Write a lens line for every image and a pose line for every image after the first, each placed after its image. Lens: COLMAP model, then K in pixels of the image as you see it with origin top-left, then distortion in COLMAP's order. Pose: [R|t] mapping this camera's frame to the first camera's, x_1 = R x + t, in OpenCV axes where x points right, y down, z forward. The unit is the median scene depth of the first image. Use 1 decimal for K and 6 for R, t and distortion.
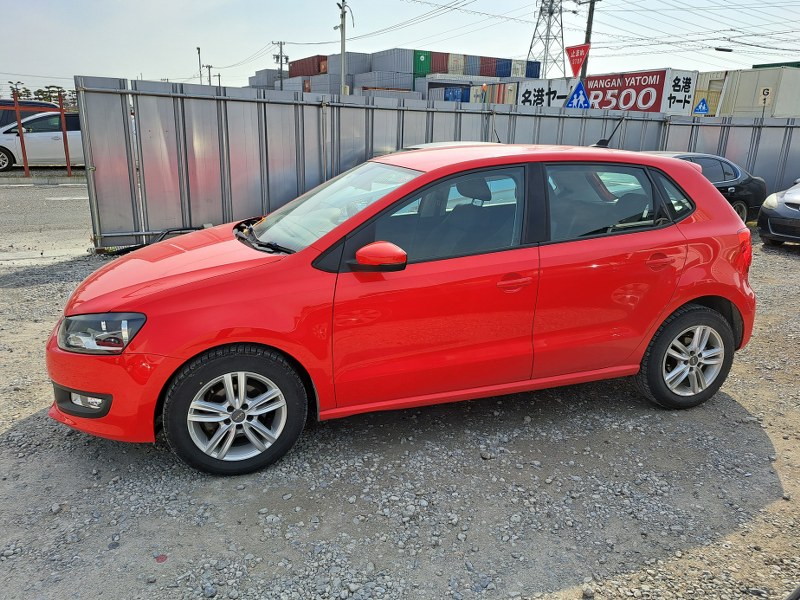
lens RADIAL K [[565.3, 0, 400.0], [0, 565.3, 300.0], [0, 0, 1]] dist [0.032922, -0.023228]
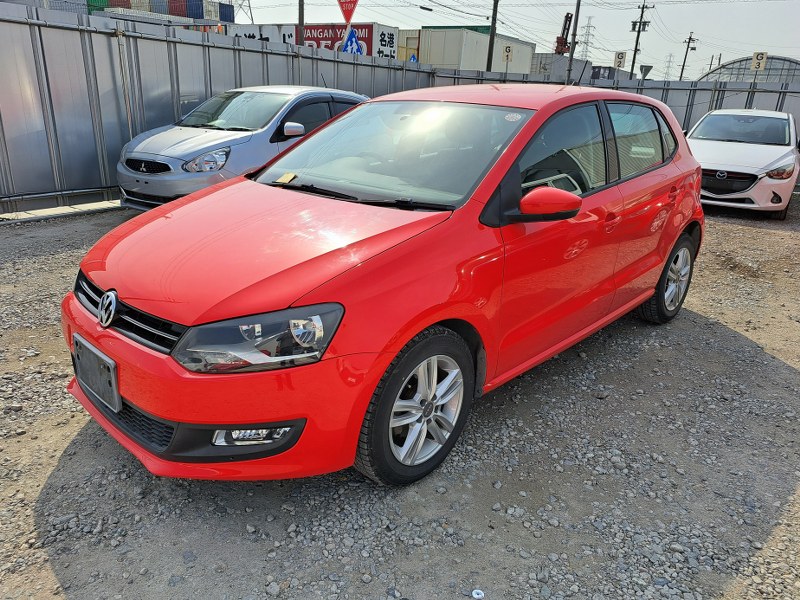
lens RADIAL K [[565.3, 0, 400.0], [0, 565.3, 300.0], [0, 0, 1]] dist [0.032922, -0.023228]
pose [[0.885475, -0.142218, 0.442390, -0.180430], [0.106599, 0.988794, 0.104510, -0.012309], [-0.452296, -0.045383, 0.890713, 0.077766]]
